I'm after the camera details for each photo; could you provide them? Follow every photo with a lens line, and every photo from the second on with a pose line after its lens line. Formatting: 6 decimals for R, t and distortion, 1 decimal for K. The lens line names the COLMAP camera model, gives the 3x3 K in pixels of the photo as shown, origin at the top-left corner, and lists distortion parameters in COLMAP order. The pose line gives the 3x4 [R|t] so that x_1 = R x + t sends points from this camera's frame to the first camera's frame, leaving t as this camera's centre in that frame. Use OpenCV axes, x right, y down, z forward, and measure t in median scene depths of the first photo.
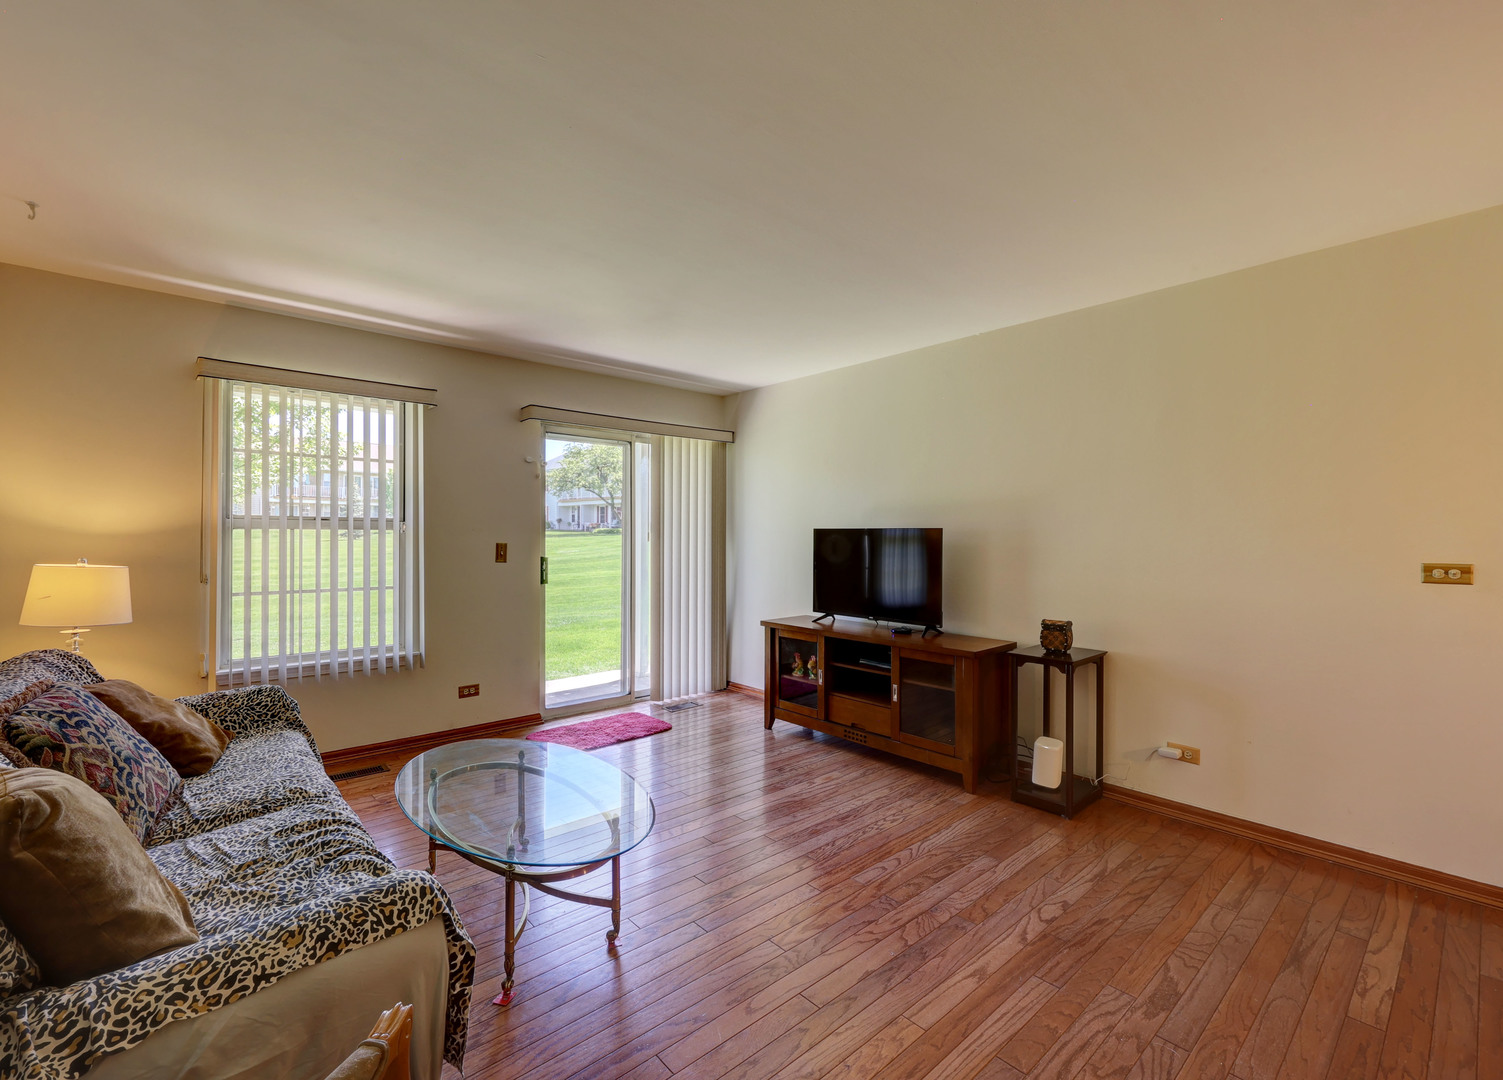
lens RADIAL K [[652.5, 0, 751.5], [0, 652.5, 540.0], [0, 0, 1]] dist [0.000448, -0.000184]
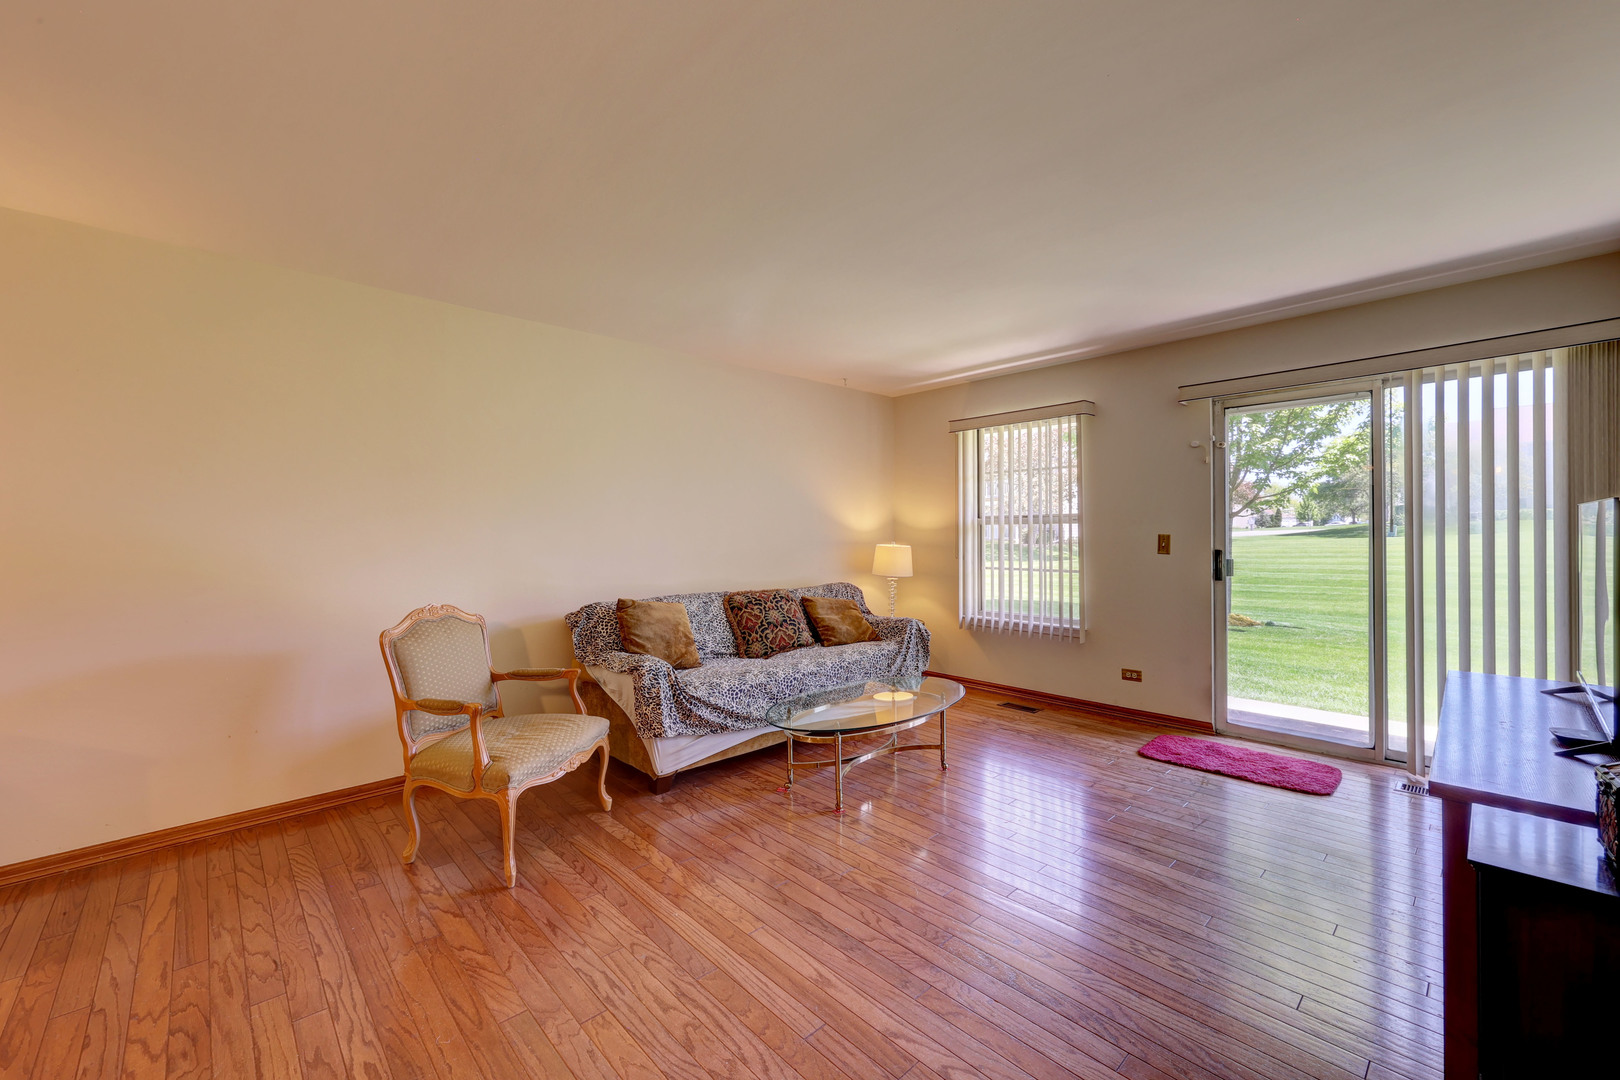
lens RADIAL K [[664.9, 0, 802.8], [0, 664.9, 536.6], [0, 0, 1]] dist [-0.000118, -0.000037]
pose [[0.017730, 0.004354, -0.999833, 0.717093], [0.001886, 0.999989, 0.004388, 0.002873], [0.999841, -0.001963, 0.017722, 0.515908]]
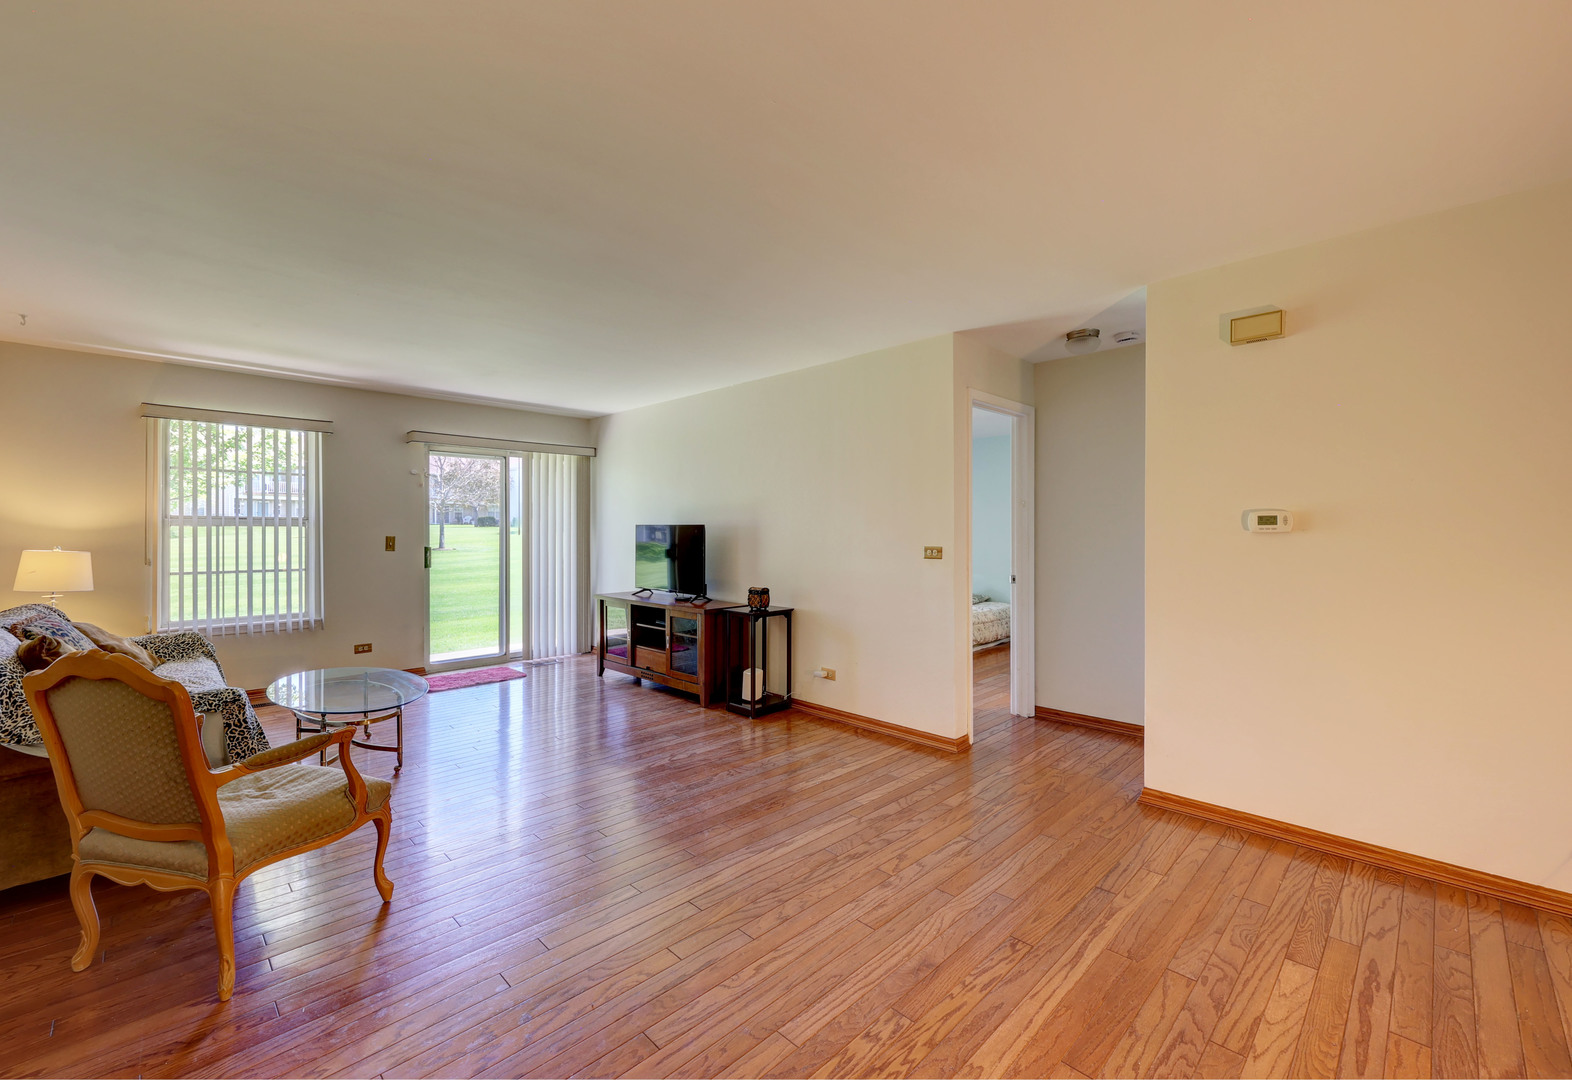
lens RADIAL K [[655.2, 0, 786.0], [0, 655.2, 540.0], [0, 0, 1]] dist [-0.001986, 0.000268]
pose [[0.998444, -0.001877, 0.055735, 0.396414], [0.001524, 0.999979, 0.006375, 0.005656], [-0.055746, -0.006281, 0.998425, -0.419492]]
